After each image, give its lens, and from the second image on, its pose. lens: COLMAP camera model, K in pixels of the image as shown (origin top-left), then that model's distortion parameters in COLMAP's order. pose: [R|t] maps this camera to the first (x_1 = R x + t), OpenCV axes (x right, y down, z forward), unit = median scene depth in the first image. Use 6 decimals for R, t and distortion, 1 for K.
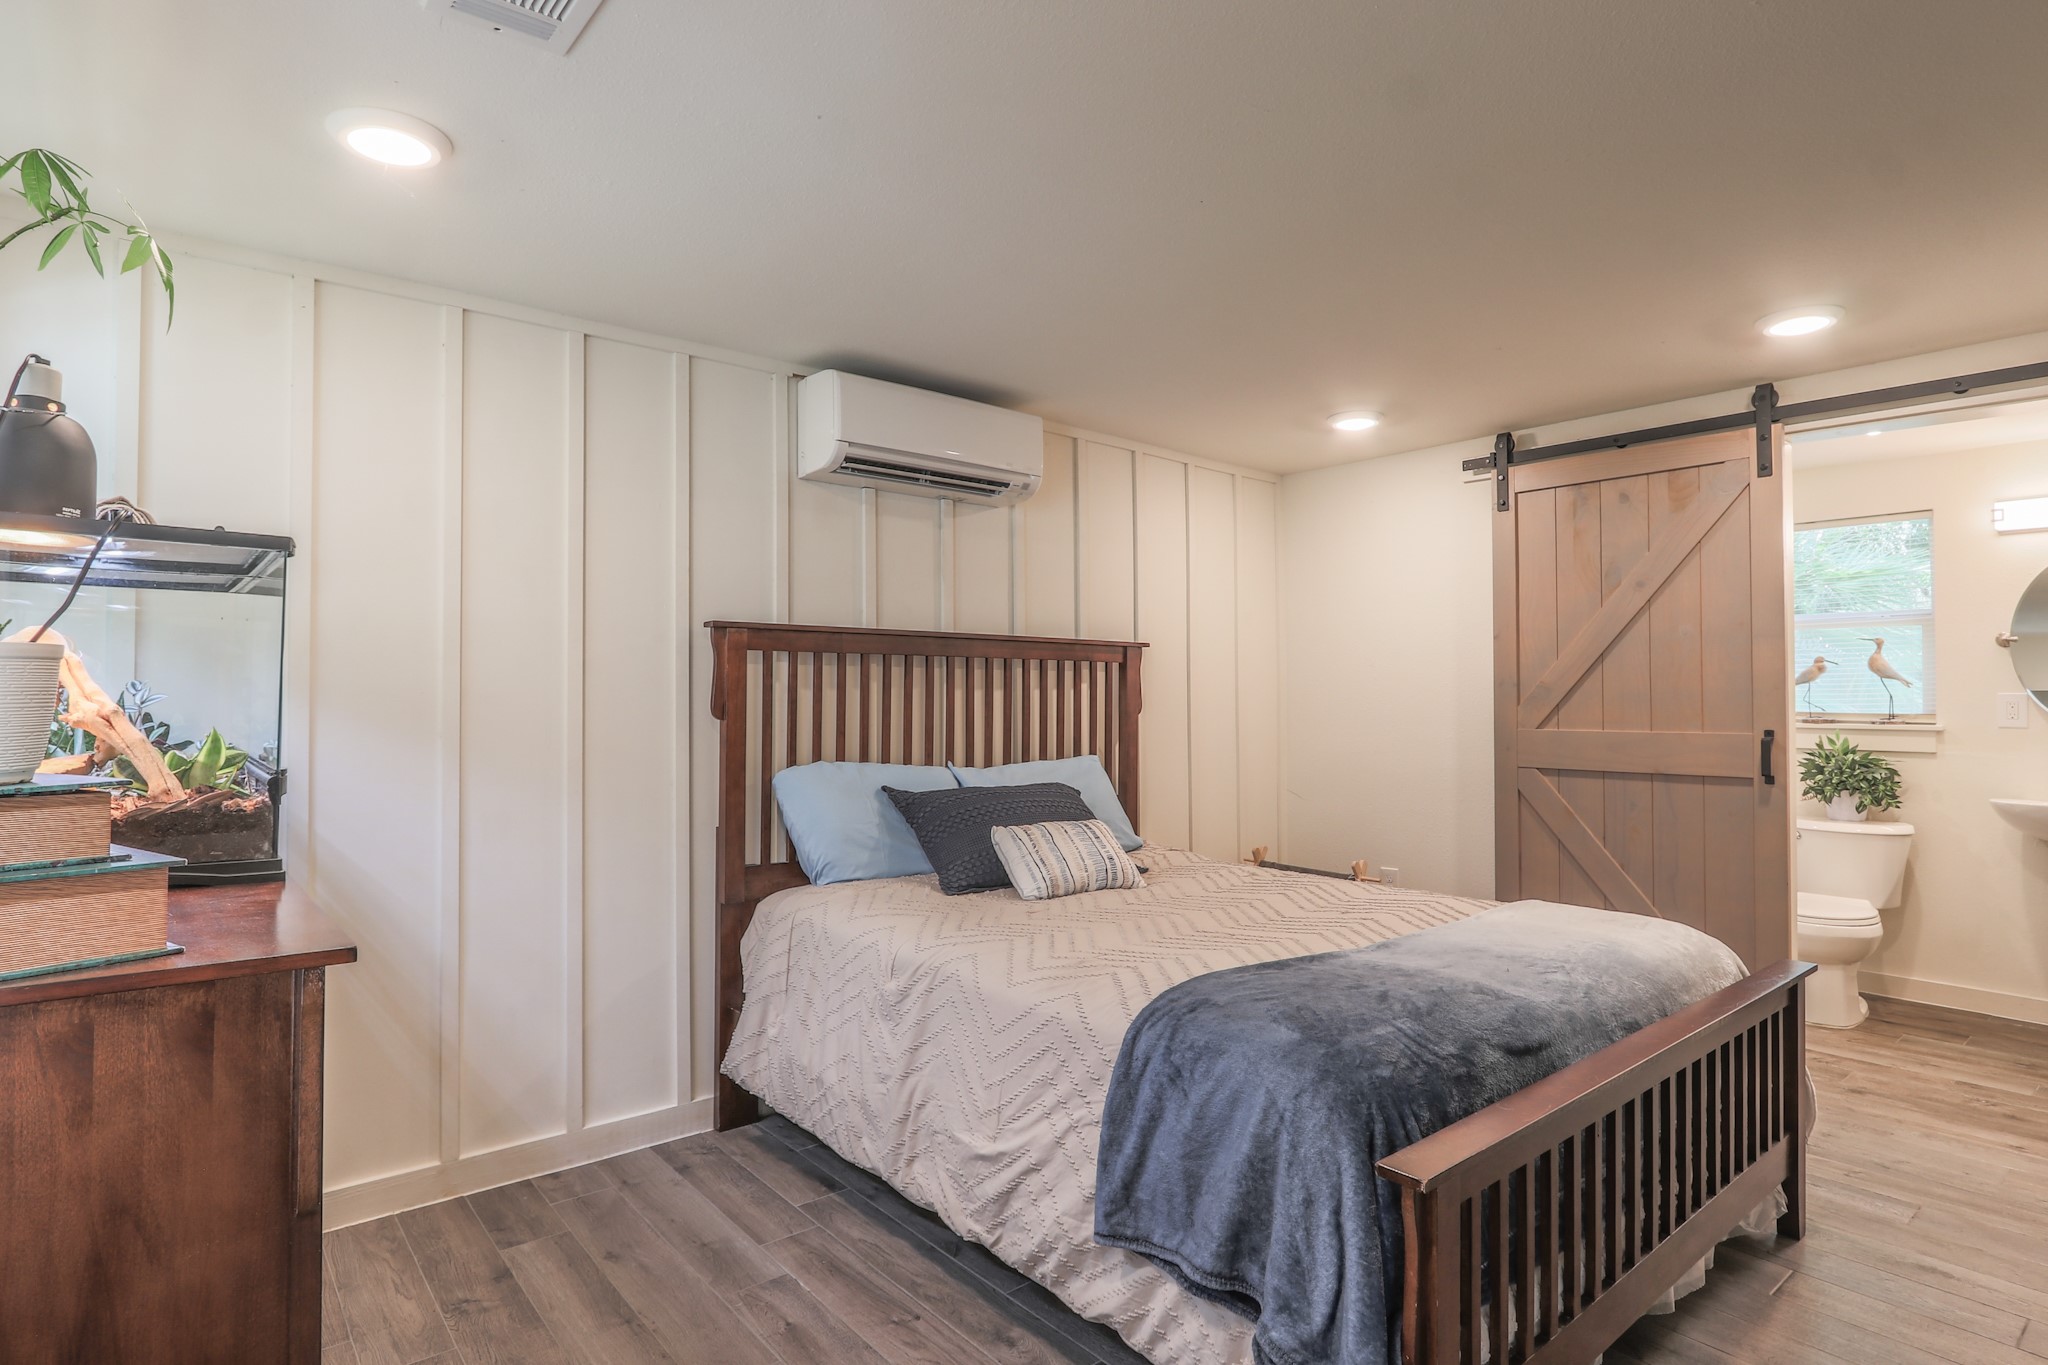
lens RADIAL K [[1091.6, 0, 1018.3], [0, 1091.6, 685.6], [0, 0, 1]] dist [-0.013932, 0.003761]
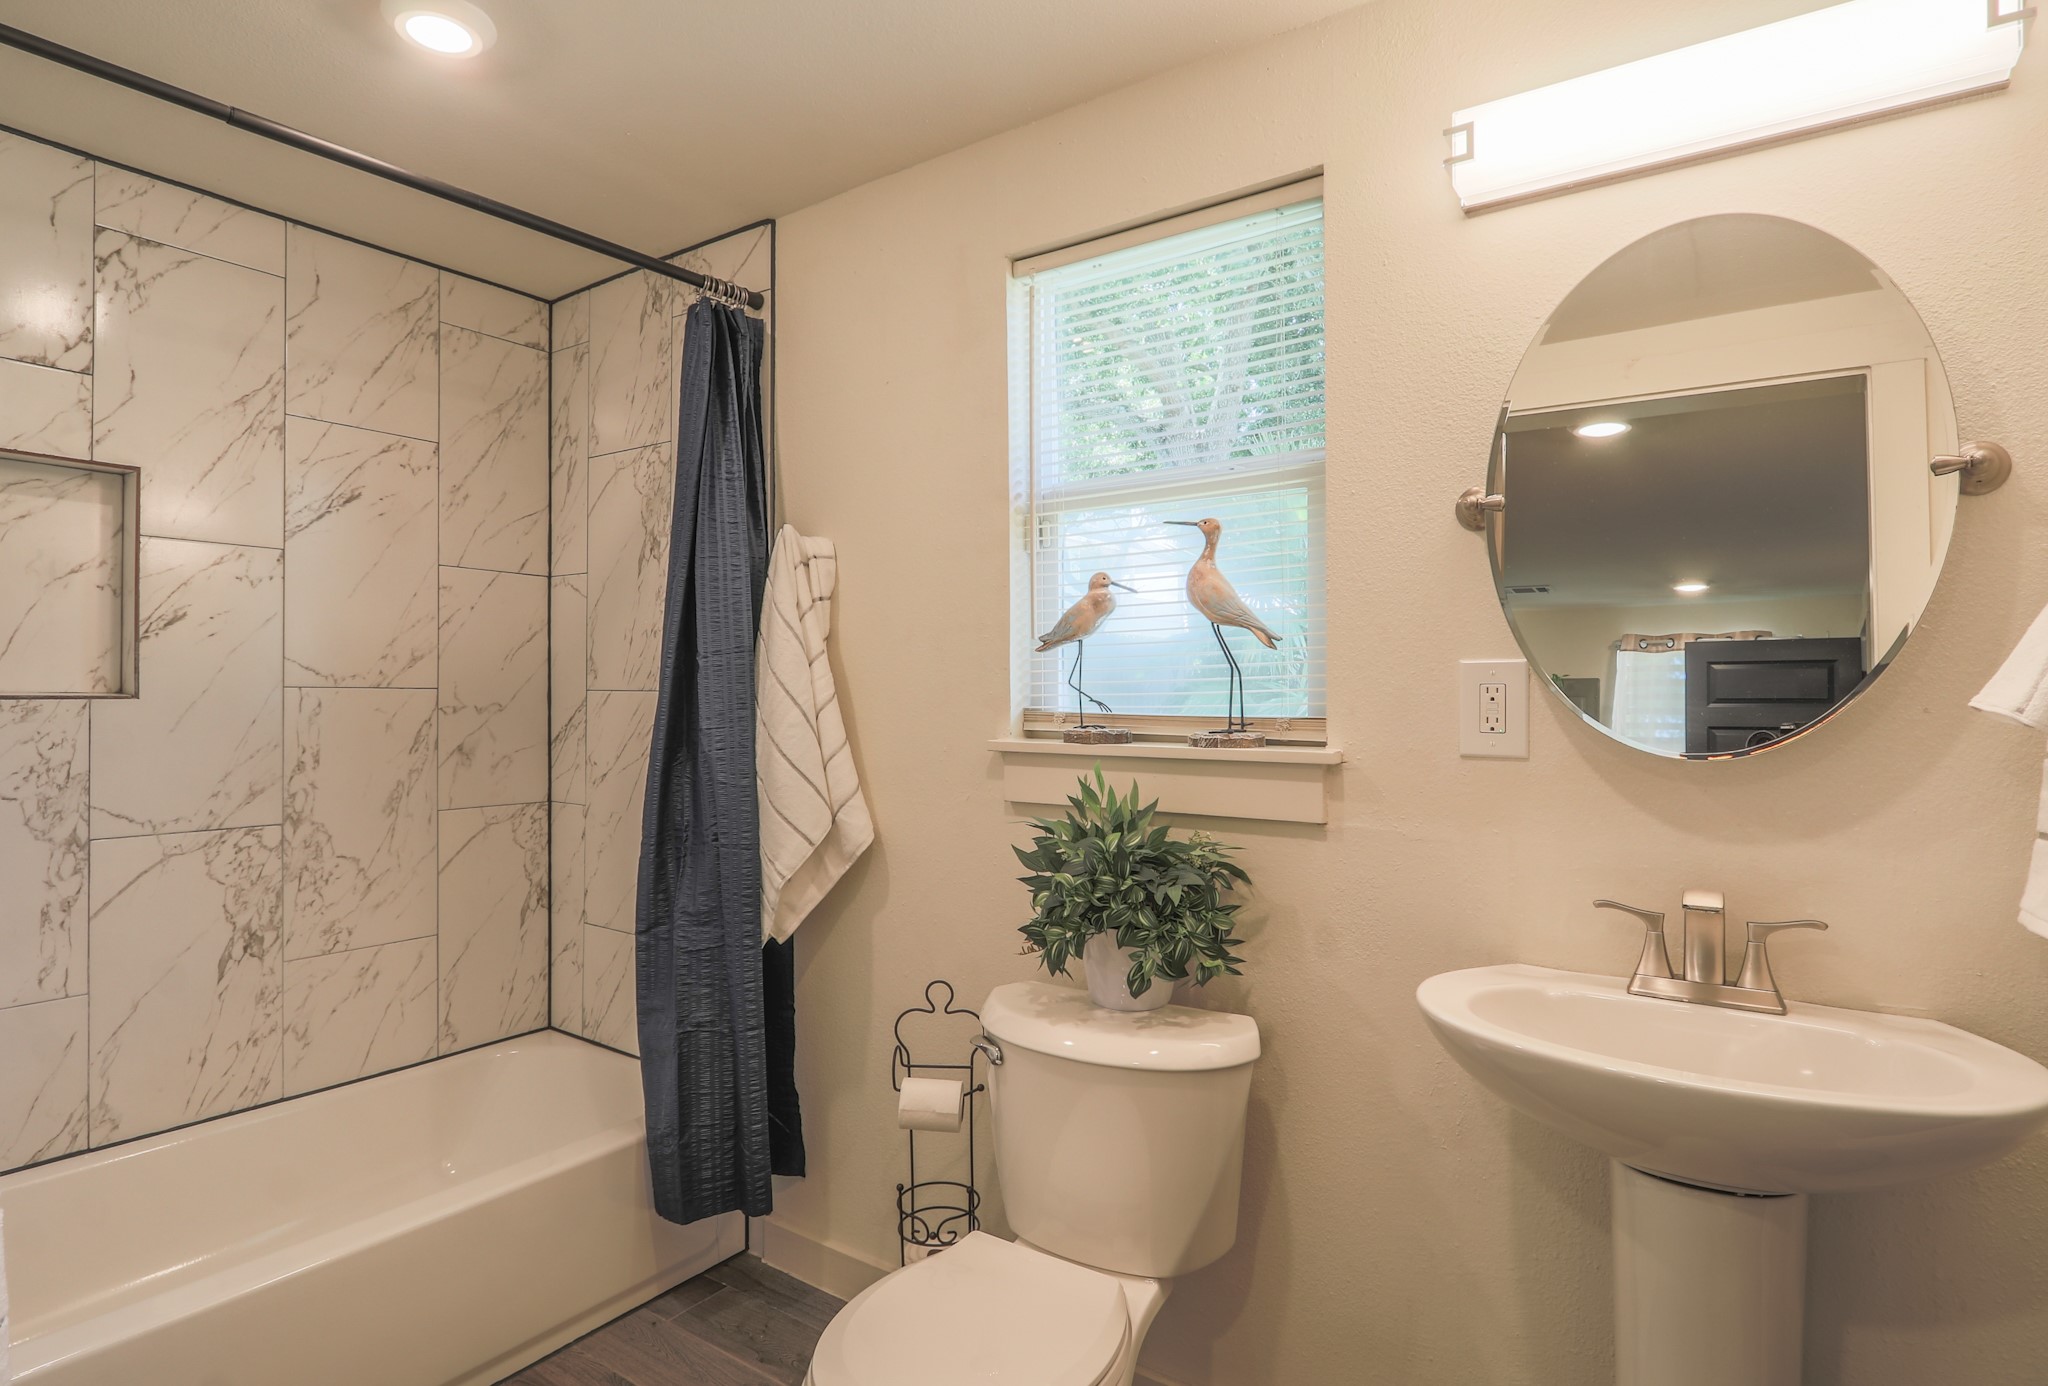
lens RADIAL K [[1091.6, 0, 1021.4], [0, 1091.6, 699.1], [0, 0, 1]] dist [-0.013932, 0.003761]
pose [[0.963104, 0.004013, 0.269101, 0.641288], [-0.006470, 0.999945, 0.008242, 0.016907], [-0.269053, -0.009678, 0.963077, 0.663542]]
